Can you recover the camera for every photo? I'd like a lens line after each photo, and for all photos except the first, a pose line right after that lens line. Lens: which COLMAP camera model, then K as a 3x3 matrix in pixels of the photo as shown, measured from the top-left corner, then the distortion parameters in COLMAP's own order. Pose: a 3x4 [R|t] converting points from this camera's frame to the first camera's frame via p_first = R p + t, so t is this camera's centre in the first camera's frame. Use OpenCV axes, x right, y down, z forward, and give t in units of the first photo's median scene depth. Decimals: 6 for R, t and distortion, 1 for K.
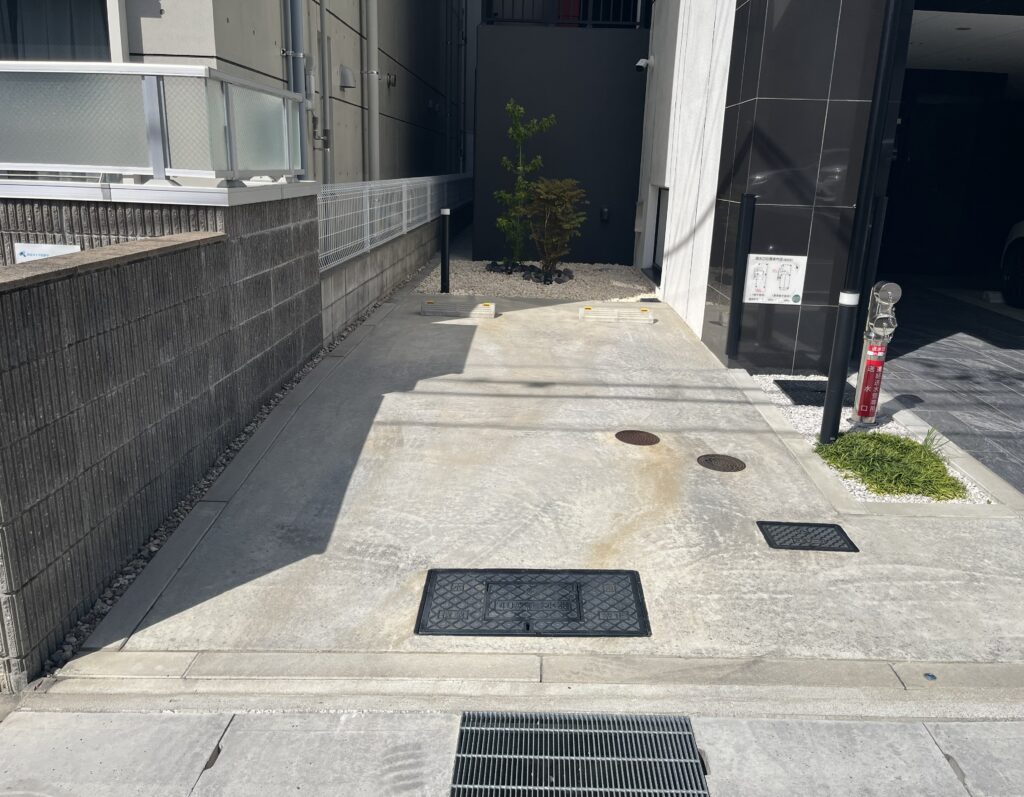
lens RADIAL K [[757.4, 0, 512.0], [0, 757.4, 398.5], [0, 0, 1]] dist [0.068512, -0.080483]
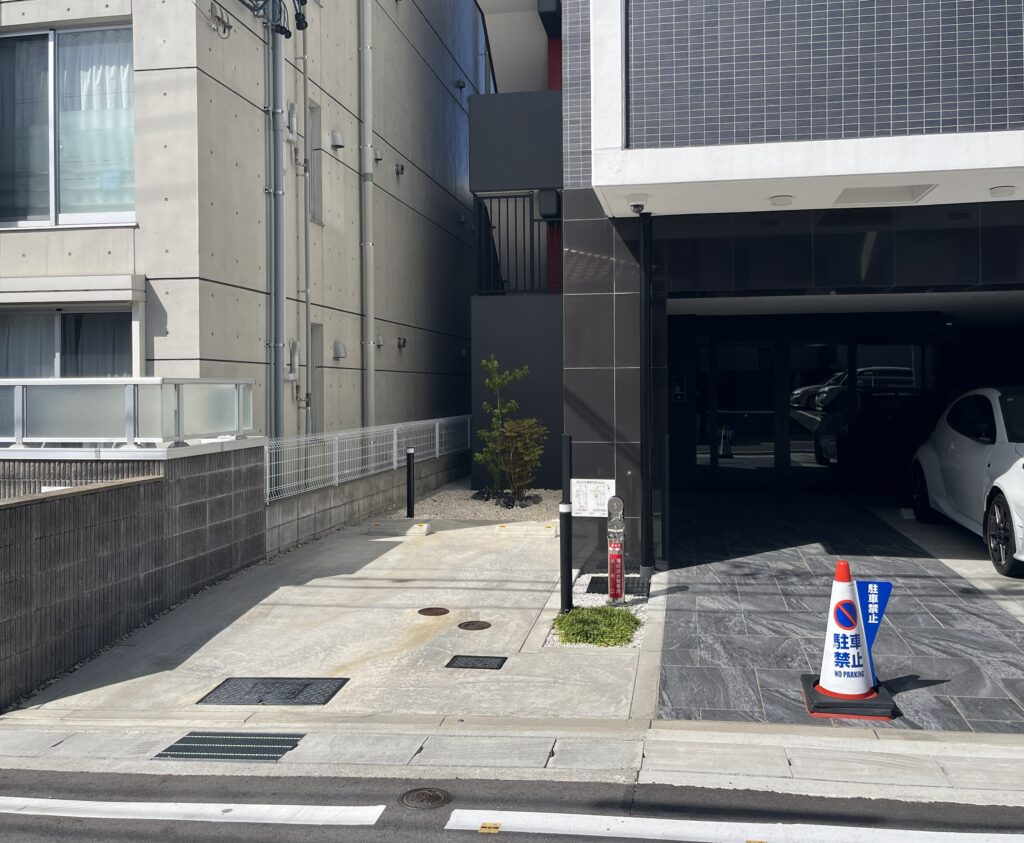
lens RADIAL K [[836.8, 0, 512.0], [0, 836.8, 421.5], [0, 0, 1]] dist [0.008011, -0.010541]
pose [[0.990135, -0.037739, -0.134935, 0.563667], [0.001215, 0.965320, -0.261068, 0.124105], [0.140108, 0.258328, 0.955843, -0.567500]]
